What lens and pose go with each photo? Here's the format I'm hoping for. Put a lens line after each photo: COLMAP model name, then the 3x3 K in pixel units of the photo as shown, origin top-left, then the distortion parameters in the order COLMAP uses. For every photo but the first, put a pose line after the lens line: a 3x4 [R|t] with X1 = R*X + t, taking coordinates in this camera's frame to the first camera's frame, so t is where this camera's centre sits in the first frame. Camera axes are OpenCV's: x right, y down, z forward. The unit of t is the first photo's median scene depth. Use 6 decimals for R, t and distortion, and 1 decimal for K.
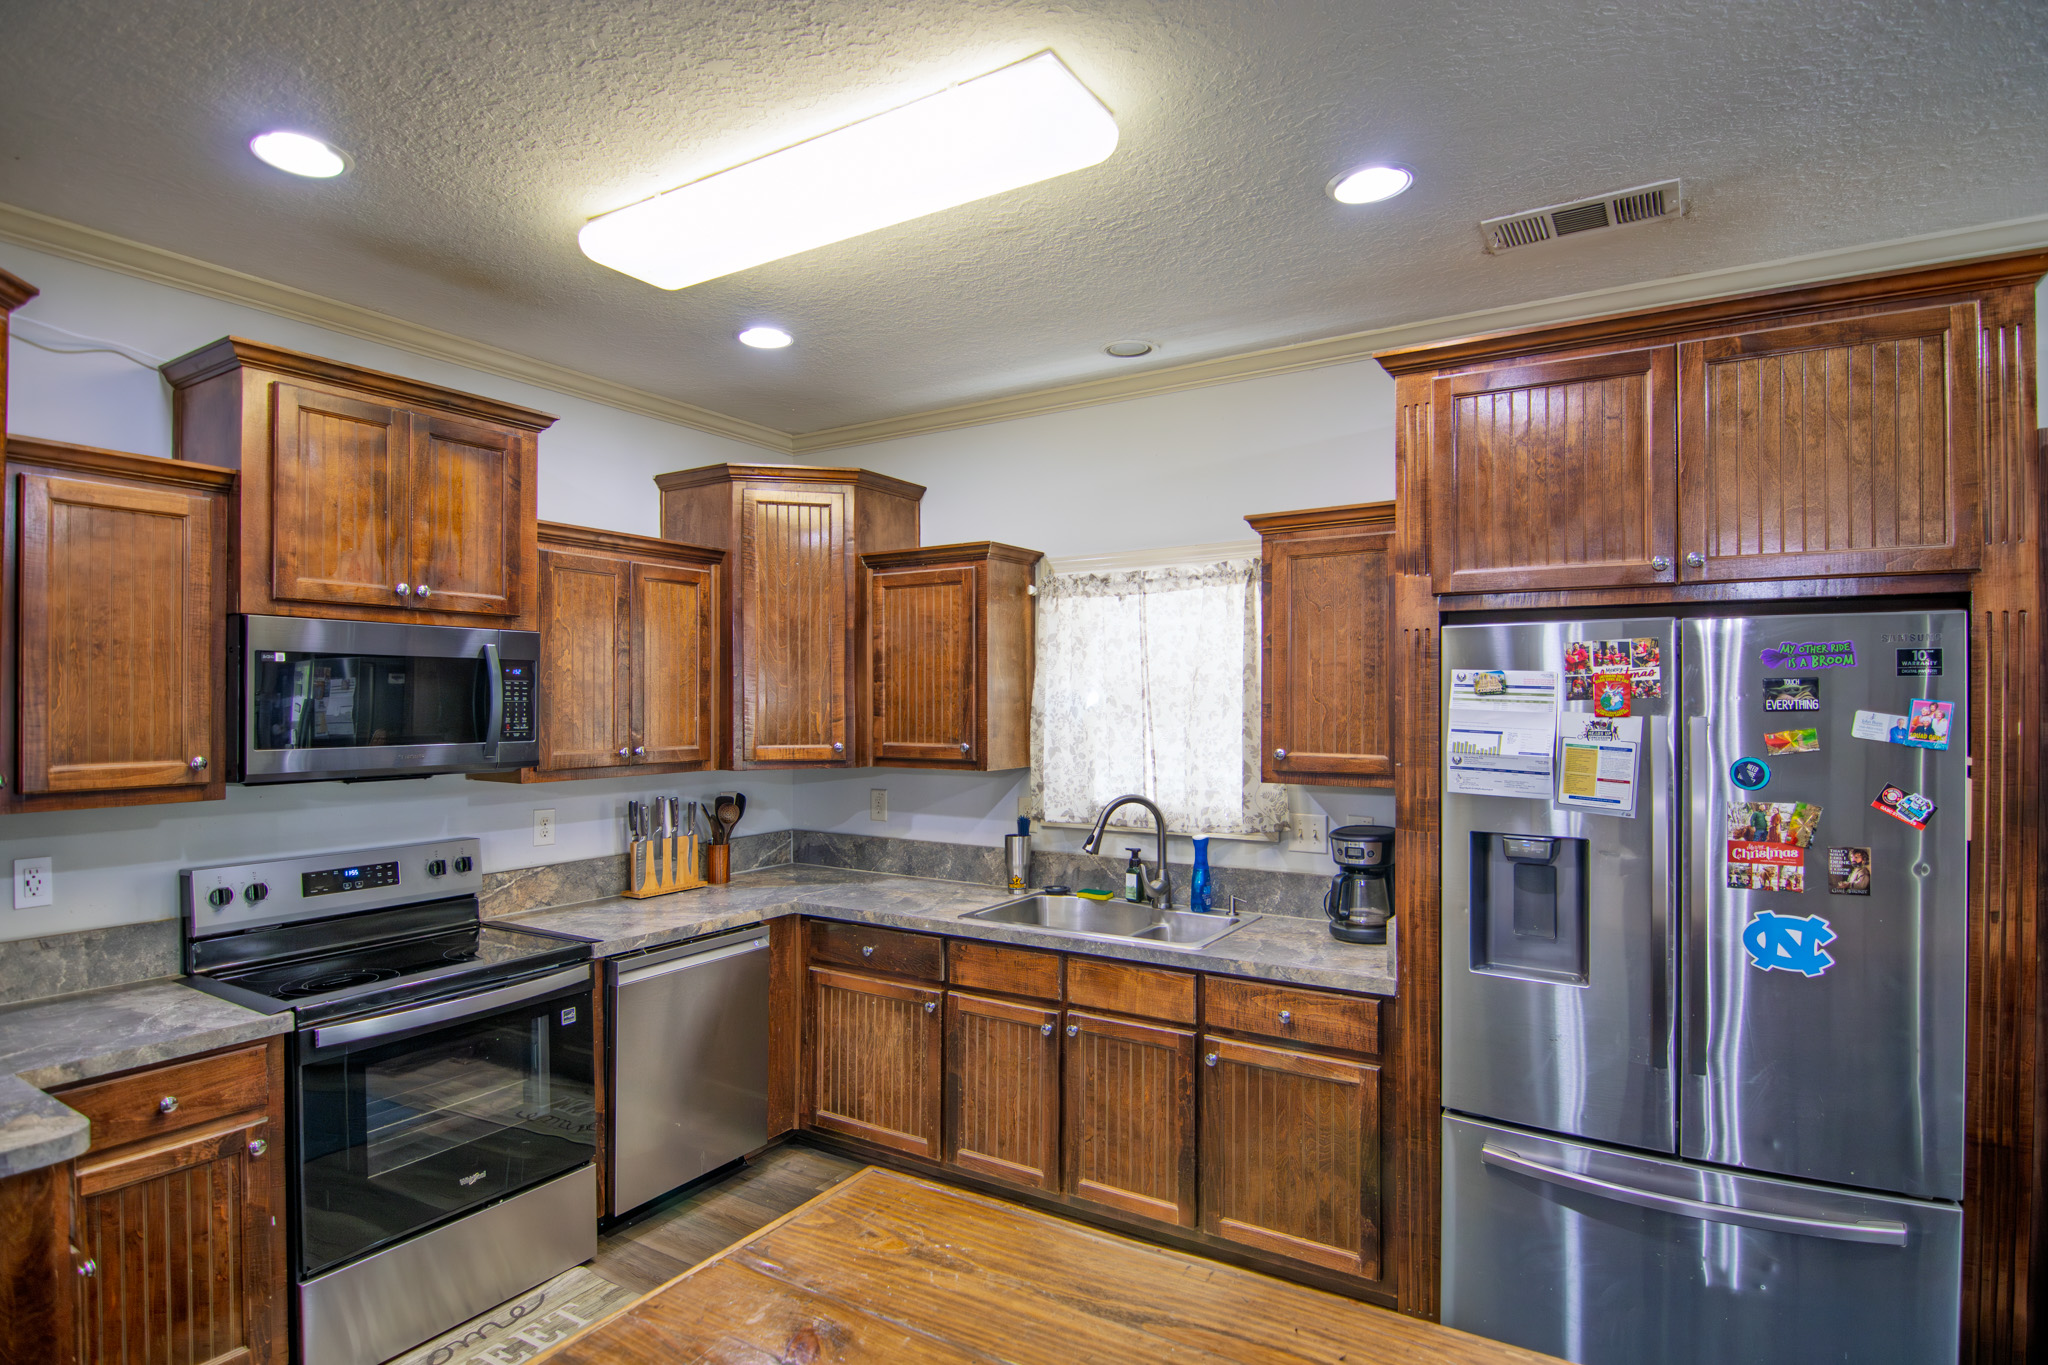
lens RADIAL K [[1055.8, 0, 1028.1], [0, 1055.8, 690.4], [0, 0, 1]] dist [-0.009863, -0.008536]
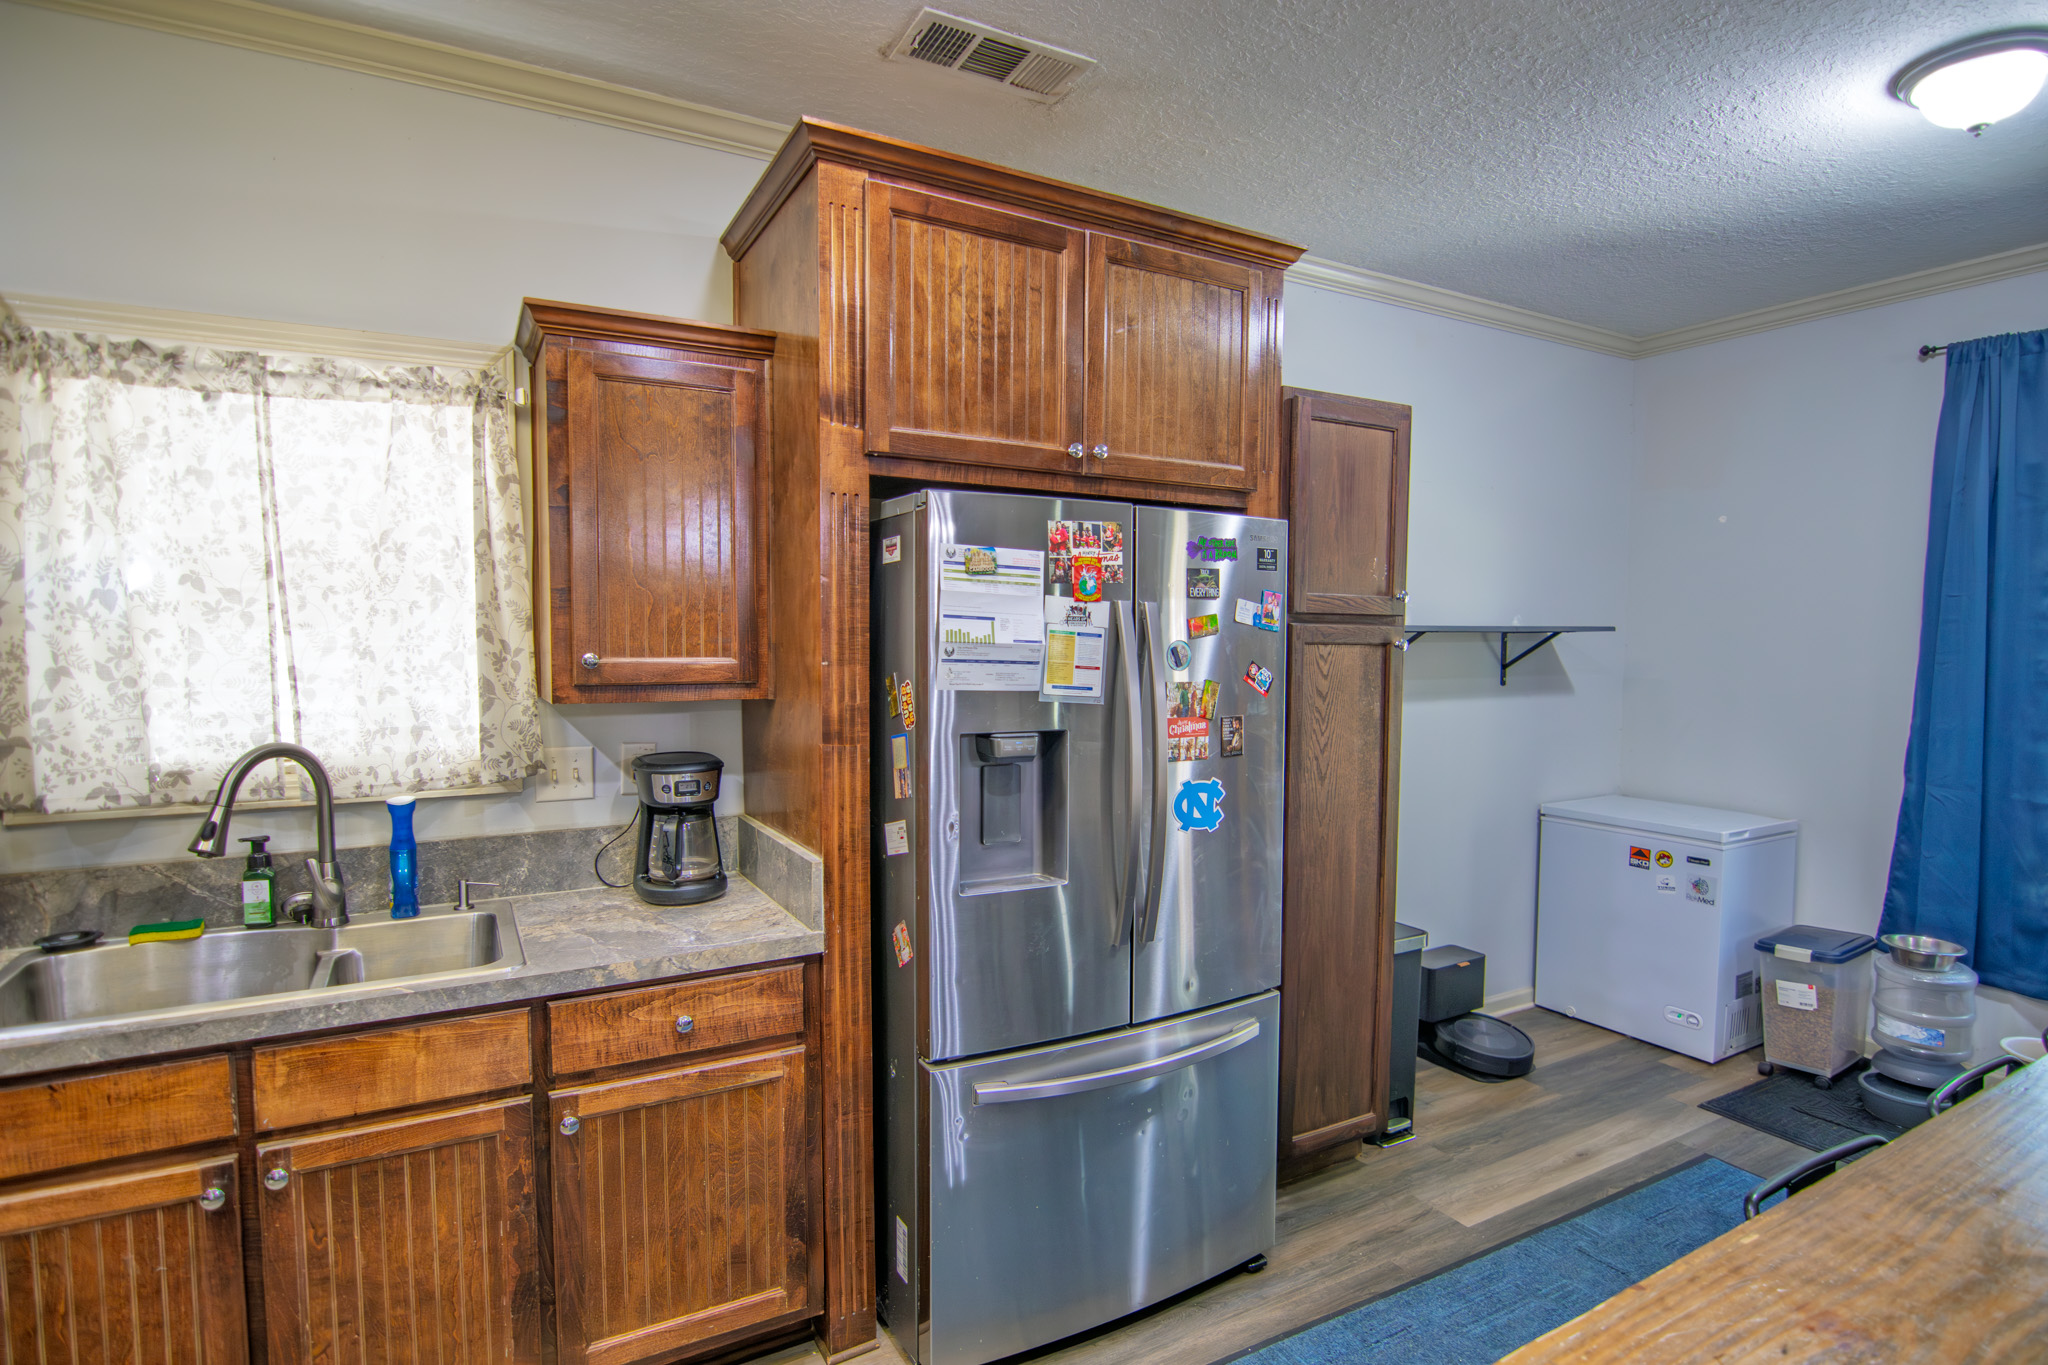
lens RADIAL K [[1055.8, 0, 1028.2], [0, 1055.8, 686.8], [0, 0, 1]] dist [-0.009863, -0.008536]
pose [[0.483395, -0.042614, 0.874365, -0.231697], [-0.010898, 0.998444, 0.054686, 0.036720], [-0.875335, -0.035963, 0.482178, 0.415271]]
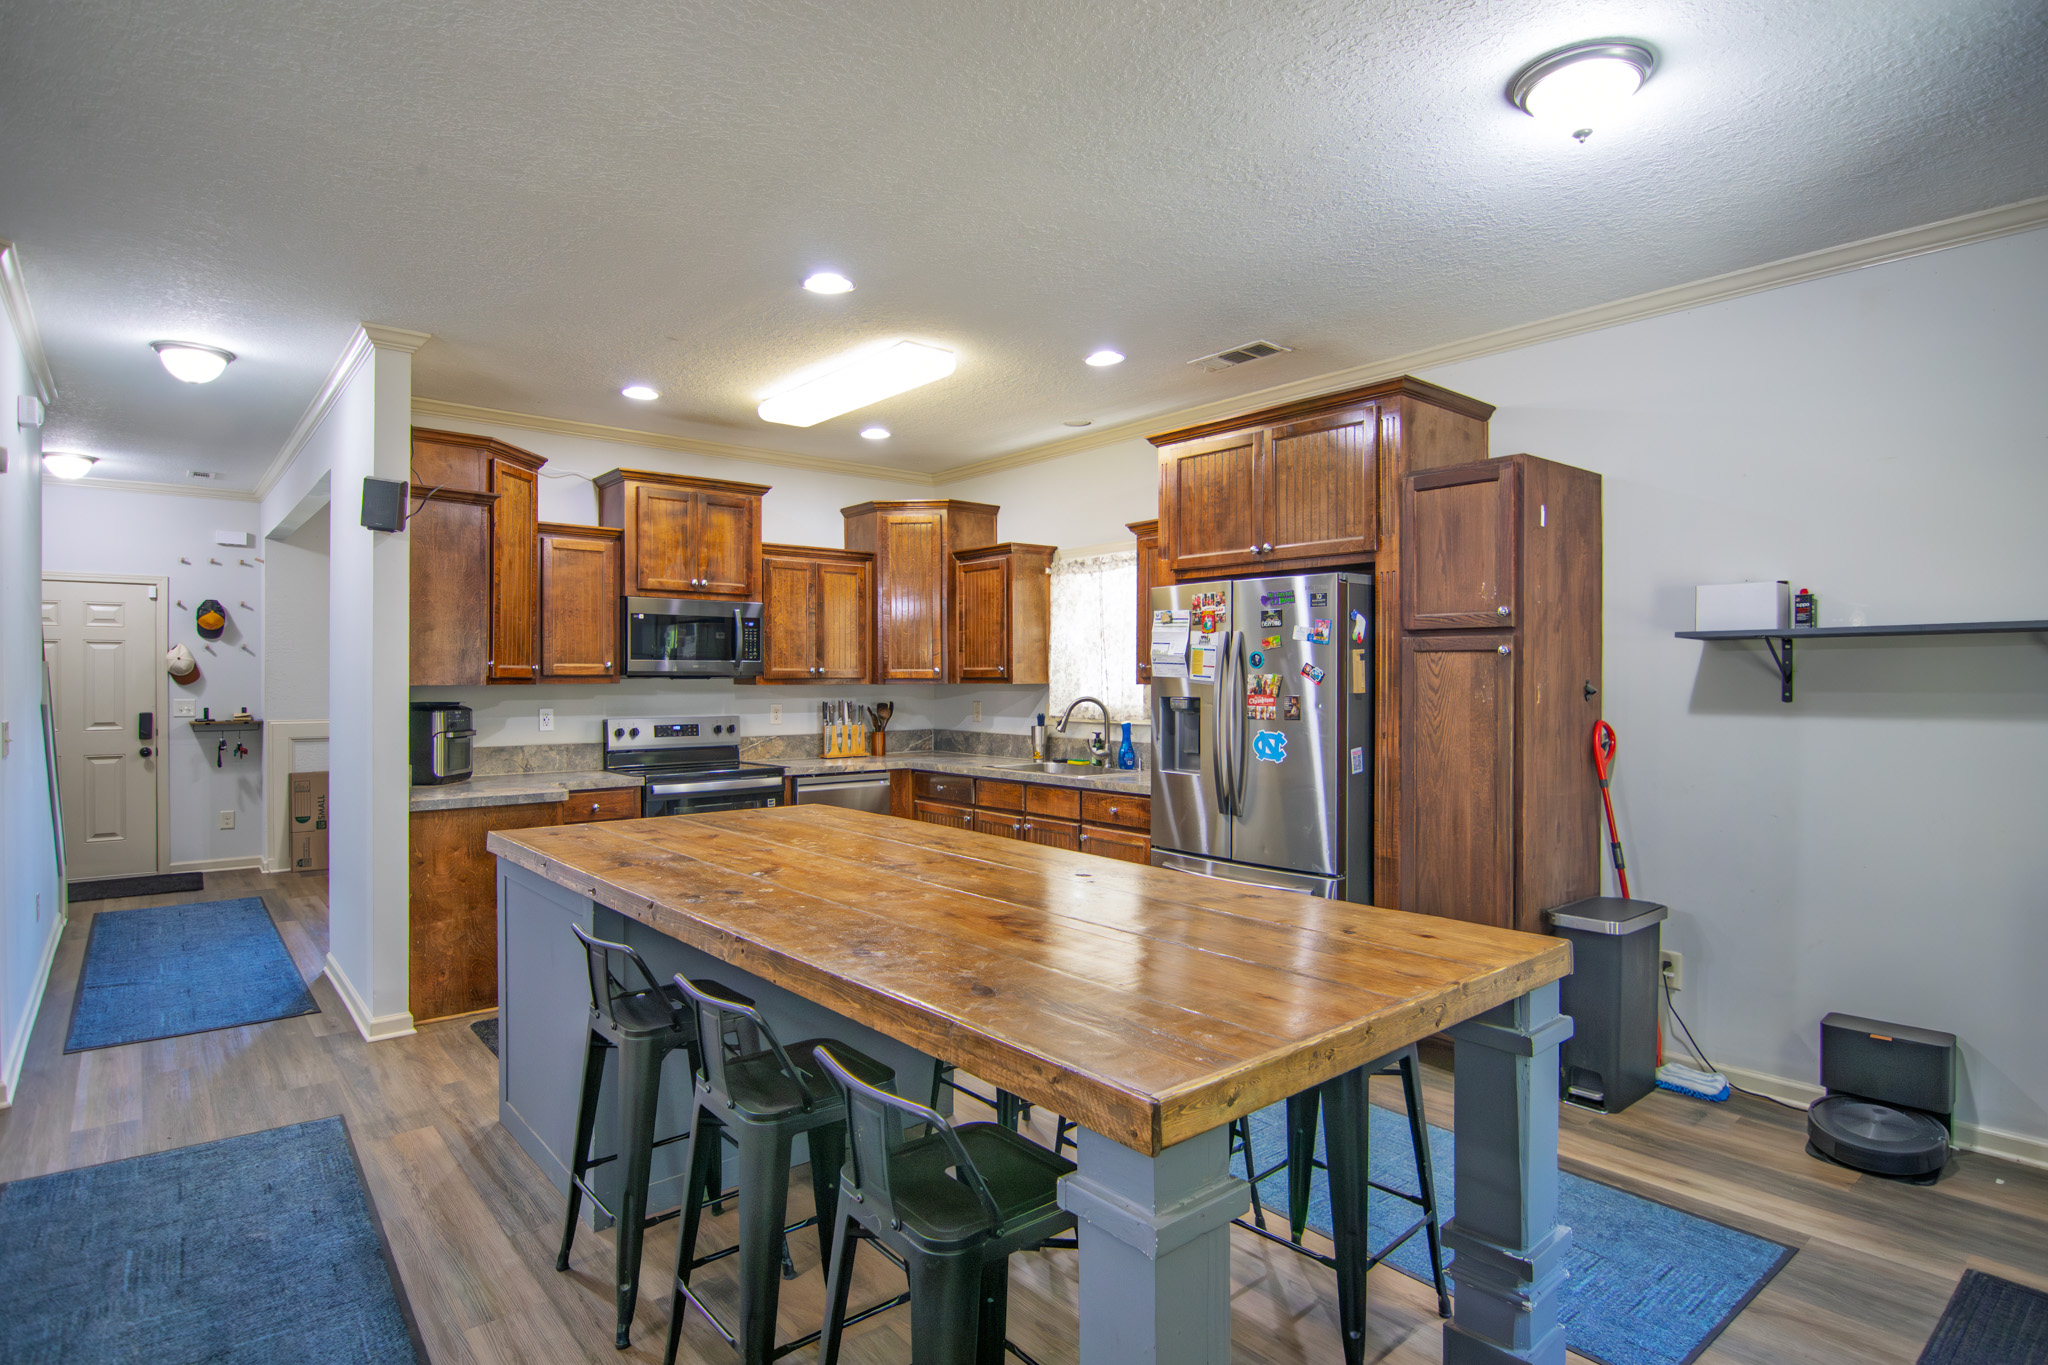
lens RADIAL K [[1055.8, 0, 1043.1], [0, 1055.8, 683.8], [0, 0, 1]] dist [-0.009863, -0.008536]
pose [[0.950918, 0.001172, -0.309440, 0.617035], [0.002647, 0.999925, 0.011920, 0.067793], [0.309431, -0.012154, 0.950844, -0.660181]]
